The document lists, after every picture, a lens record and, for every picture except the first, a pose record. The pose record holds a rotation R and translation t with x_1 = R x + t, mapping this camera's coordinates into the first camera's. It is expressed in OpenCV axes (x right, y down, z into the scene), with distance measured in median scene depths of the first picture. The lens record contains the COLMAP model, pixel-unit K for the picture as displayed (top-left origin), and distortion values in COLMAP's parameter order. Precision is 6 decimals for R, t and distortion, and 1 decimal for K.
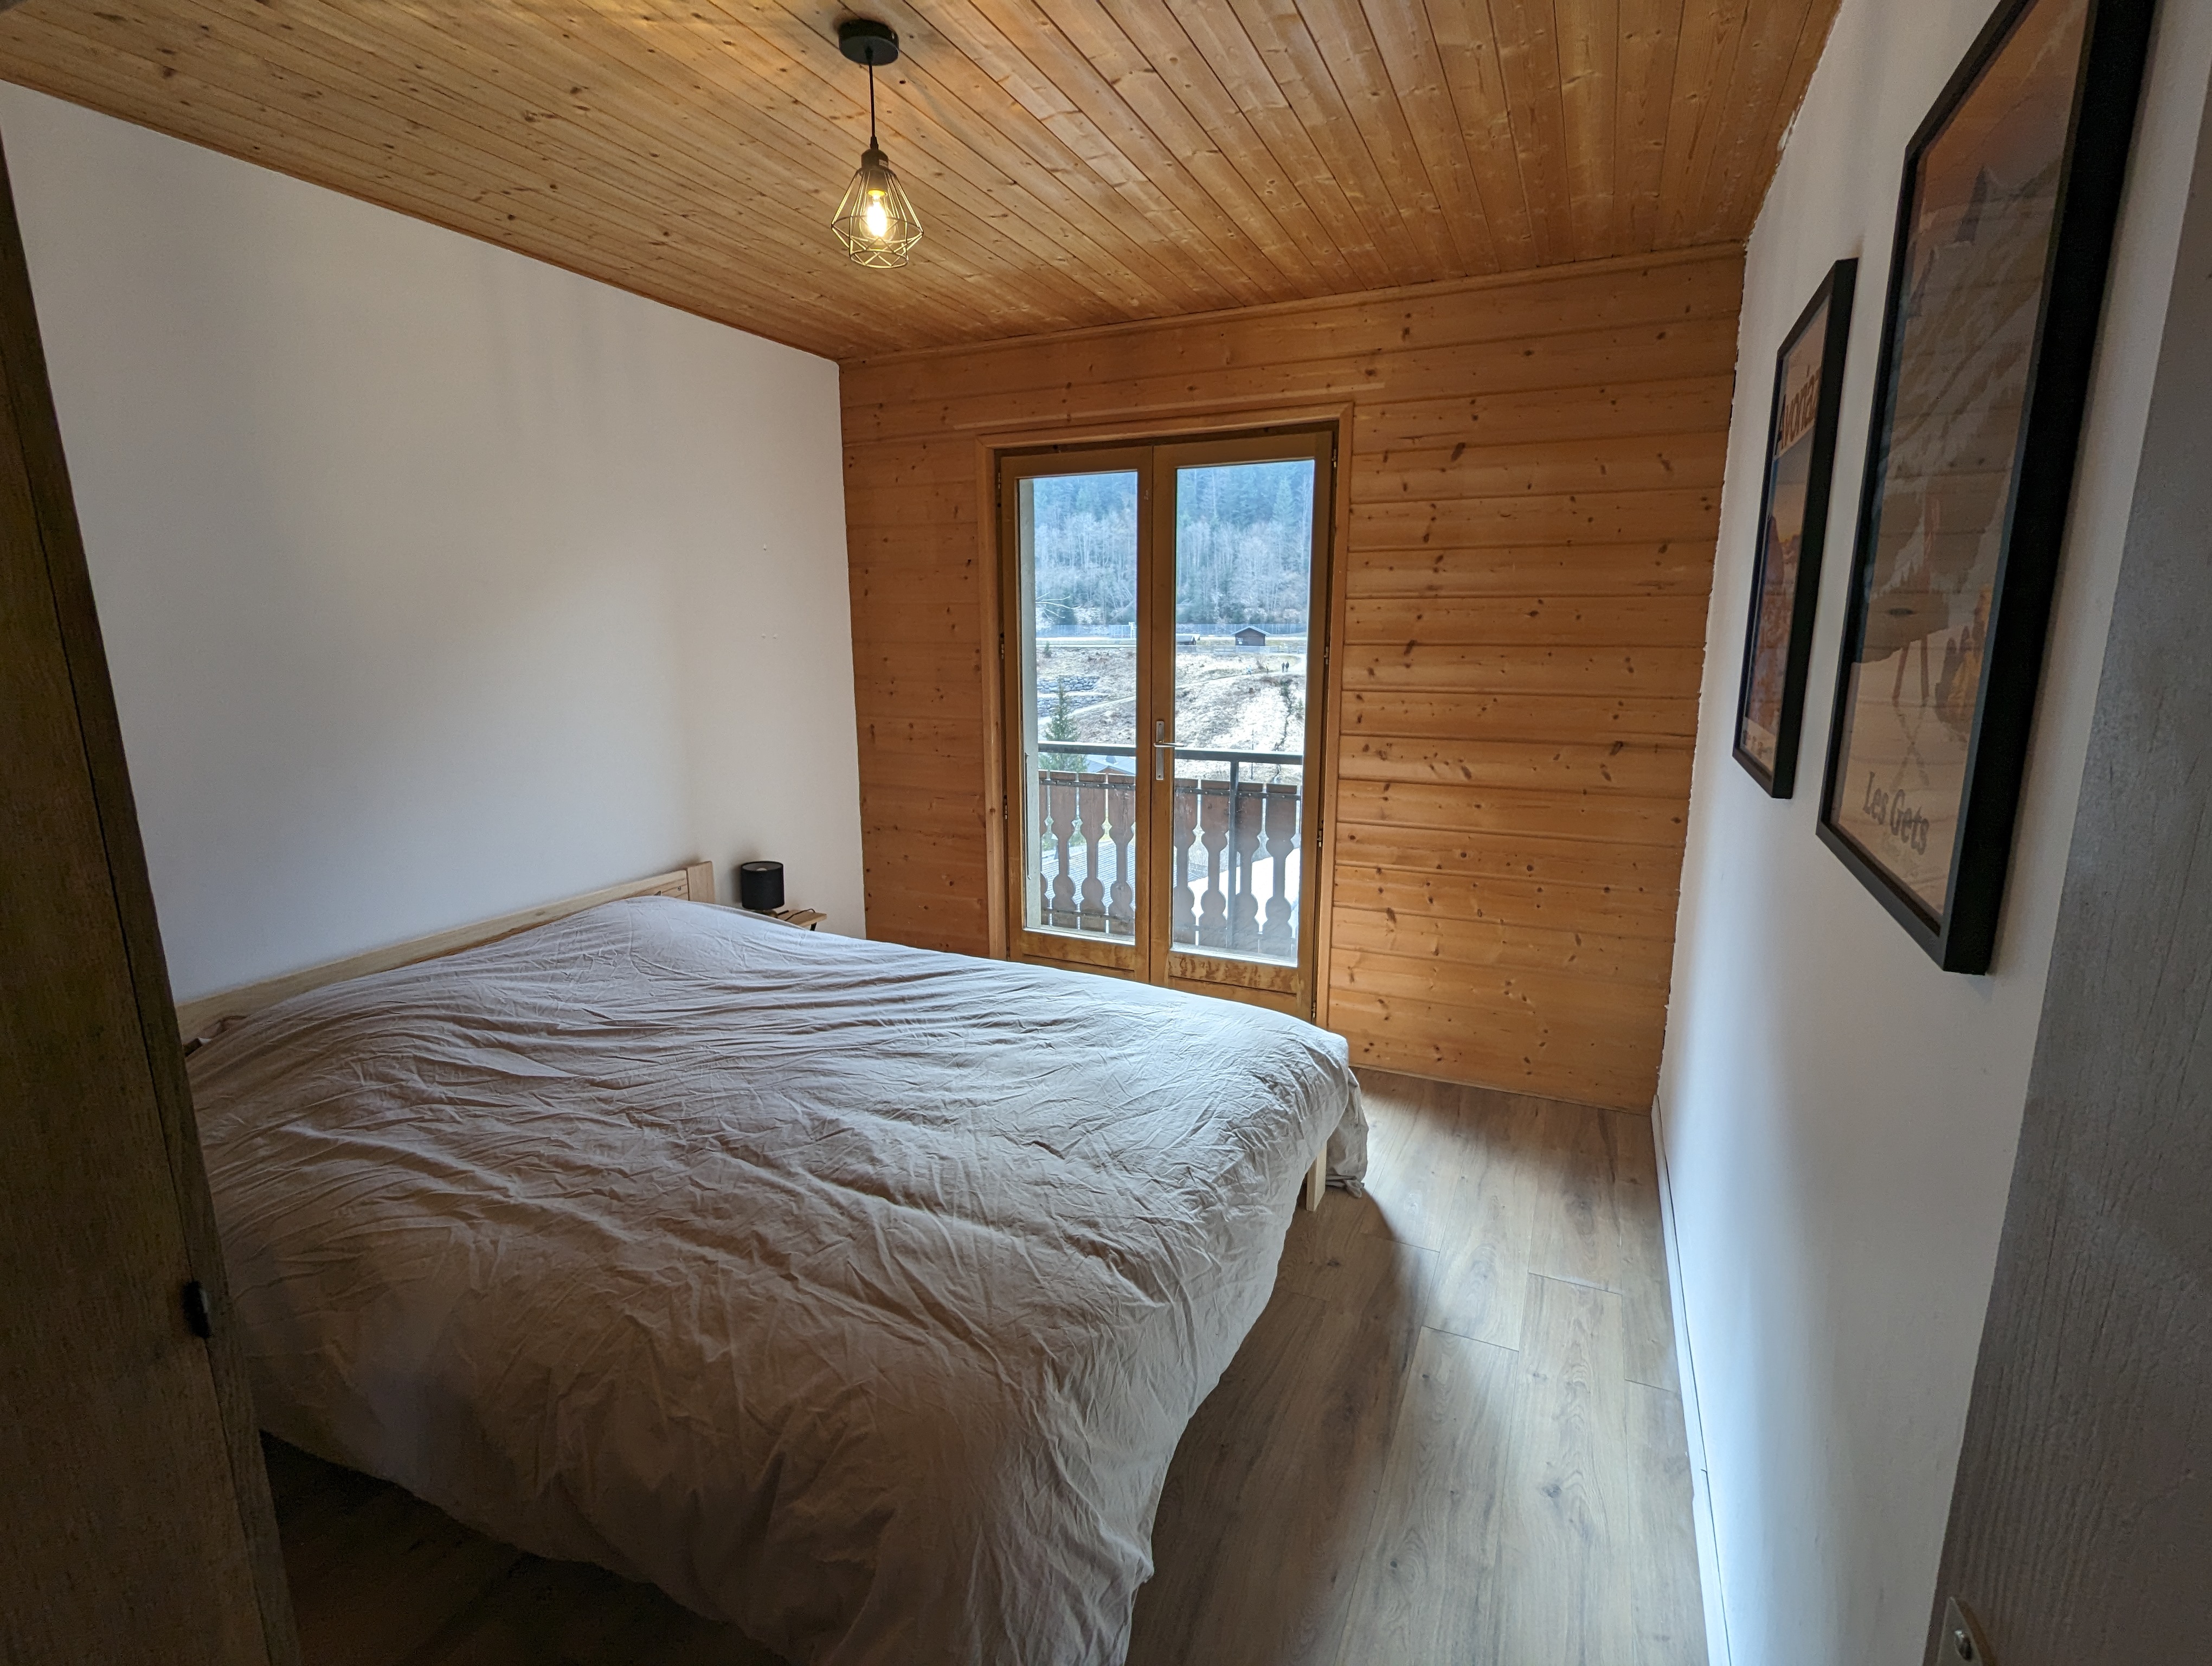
lens RADIAL K [[1050.9, 0, 1106.0], [0, 1050.9, 833.0], [0, 0, 1]] dist [-0.003245, -0.000055]
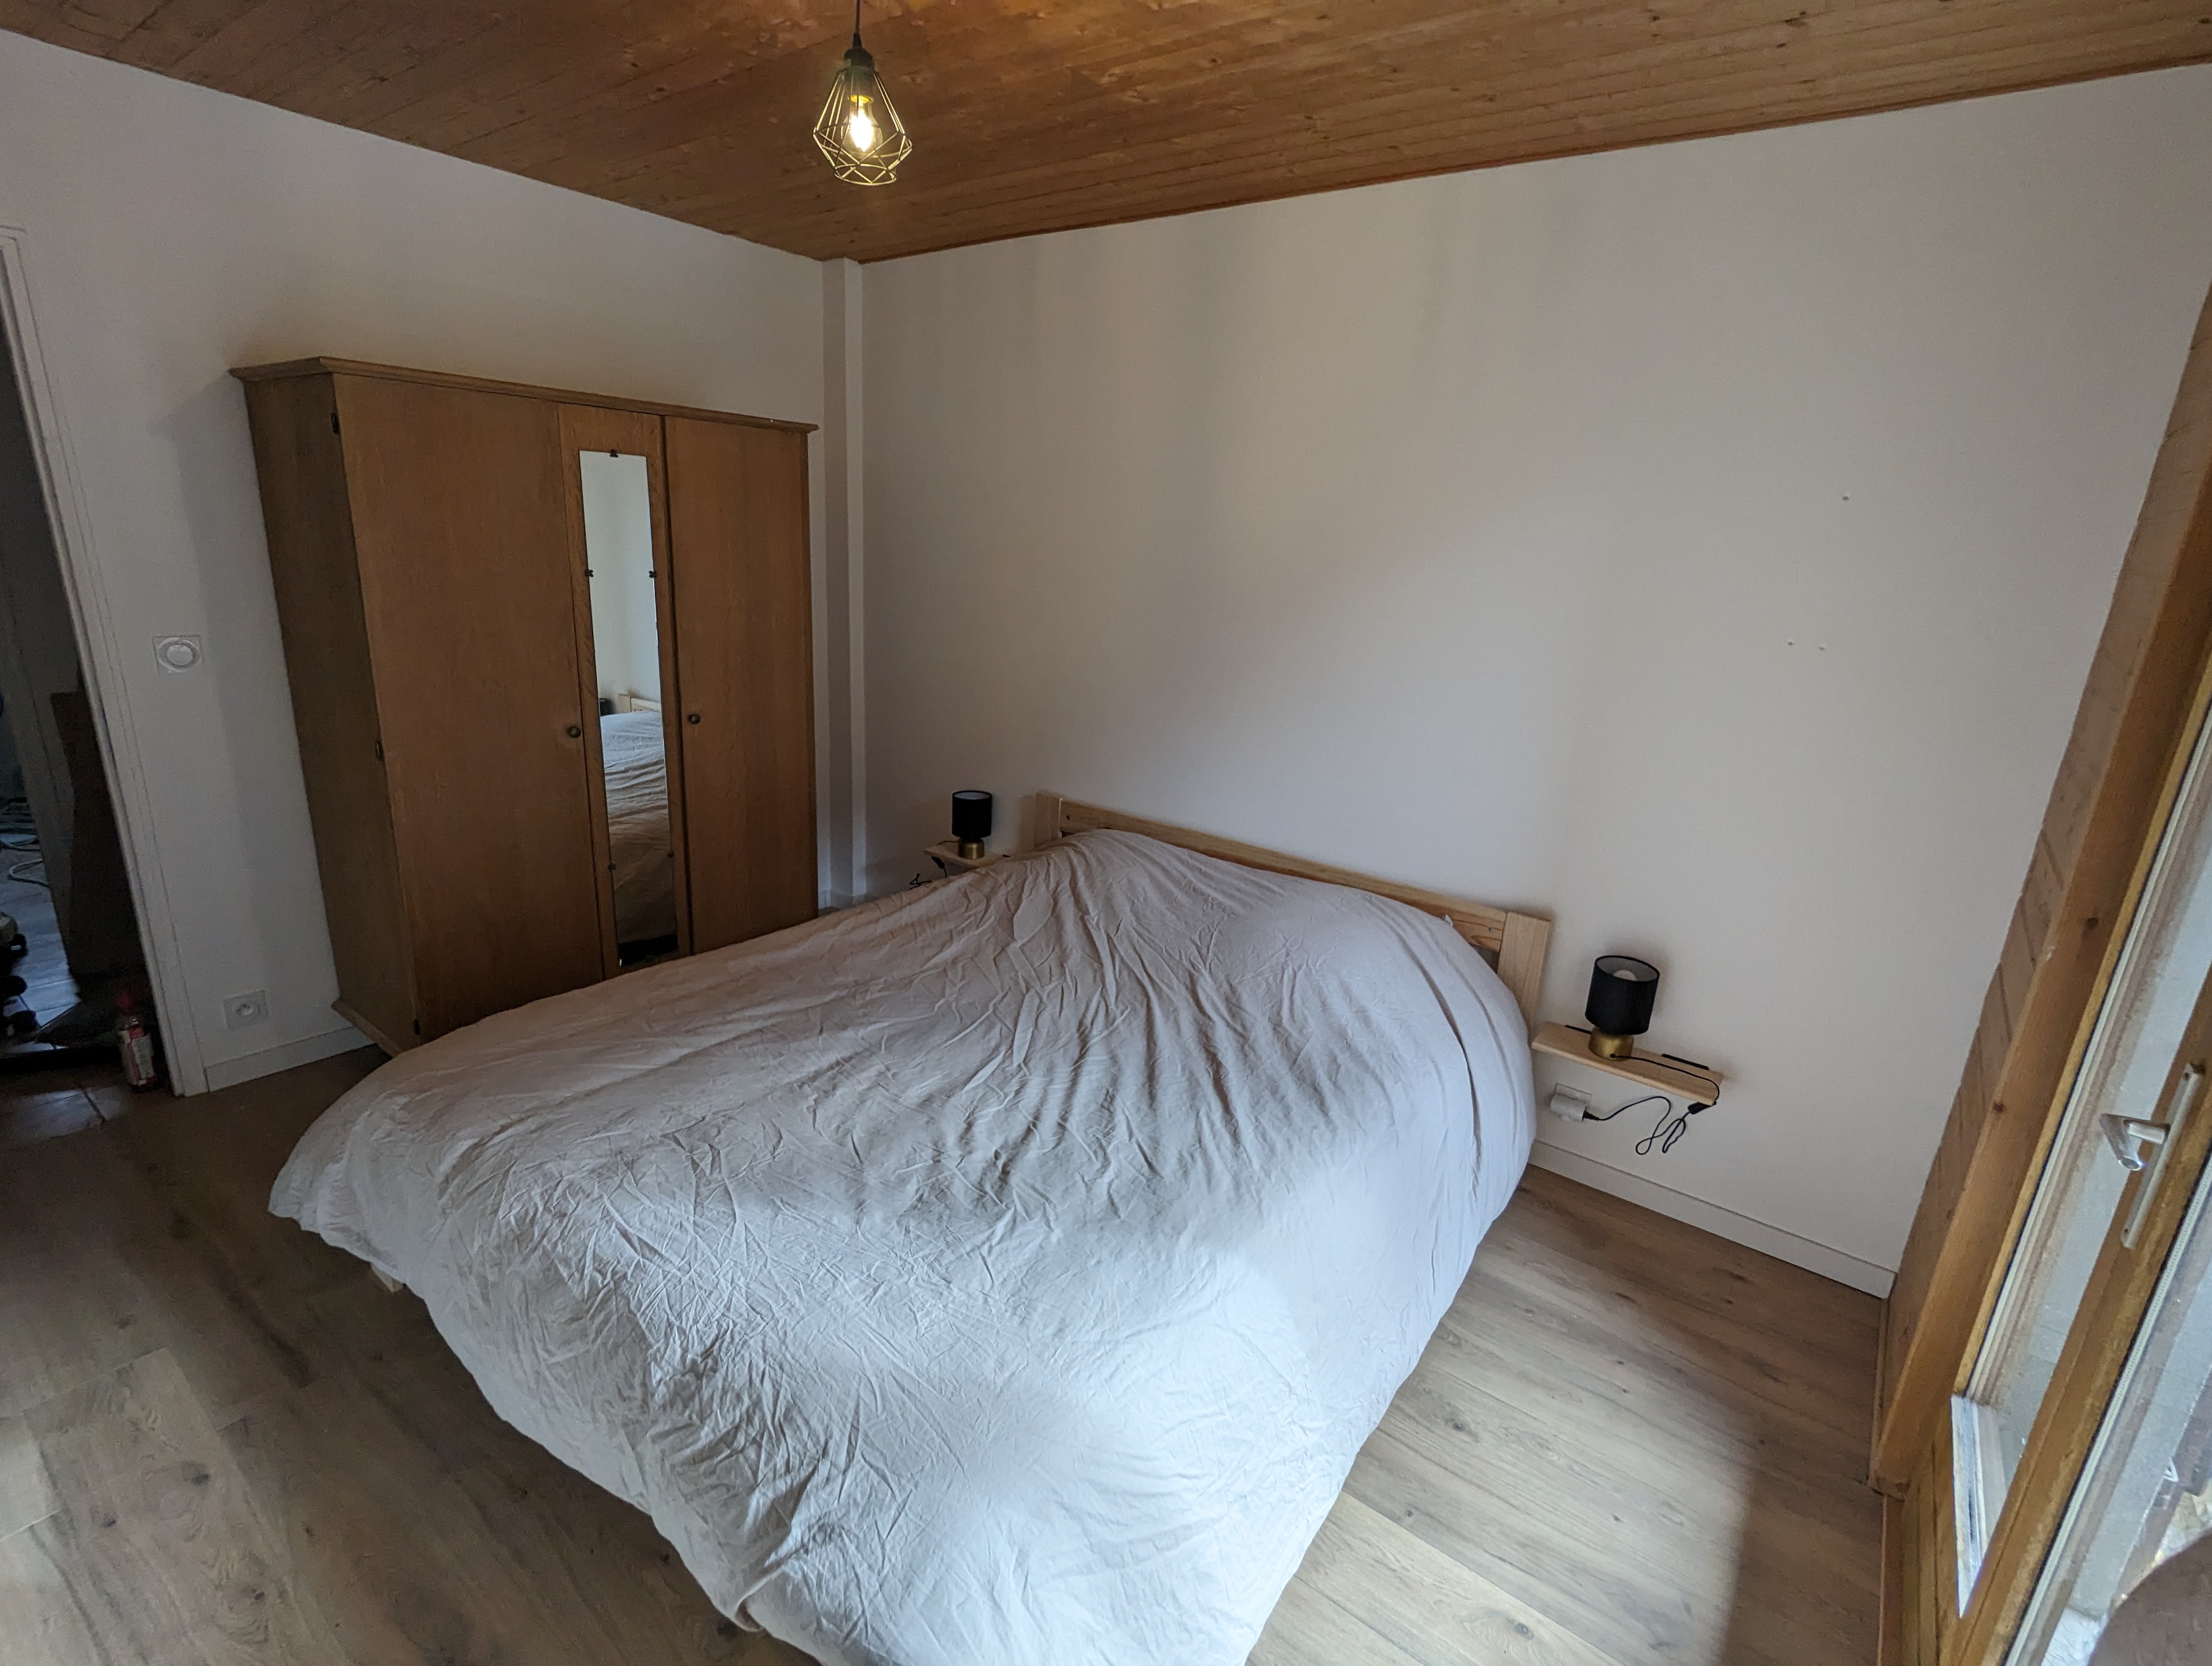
lens RADIAL K [[1050.9, 0, 1106.0], [0, 1050.9, 833.0], [0, 0, 1]] dist [-0.003245, -0.000055]
pose [[-0.214467, 0.268047, -0.939231, 0.618834], [-0.246753, 0.915545, 0.317631, -0.310872], [0.945049, 0.299879, -0.130213, 1.250690]]
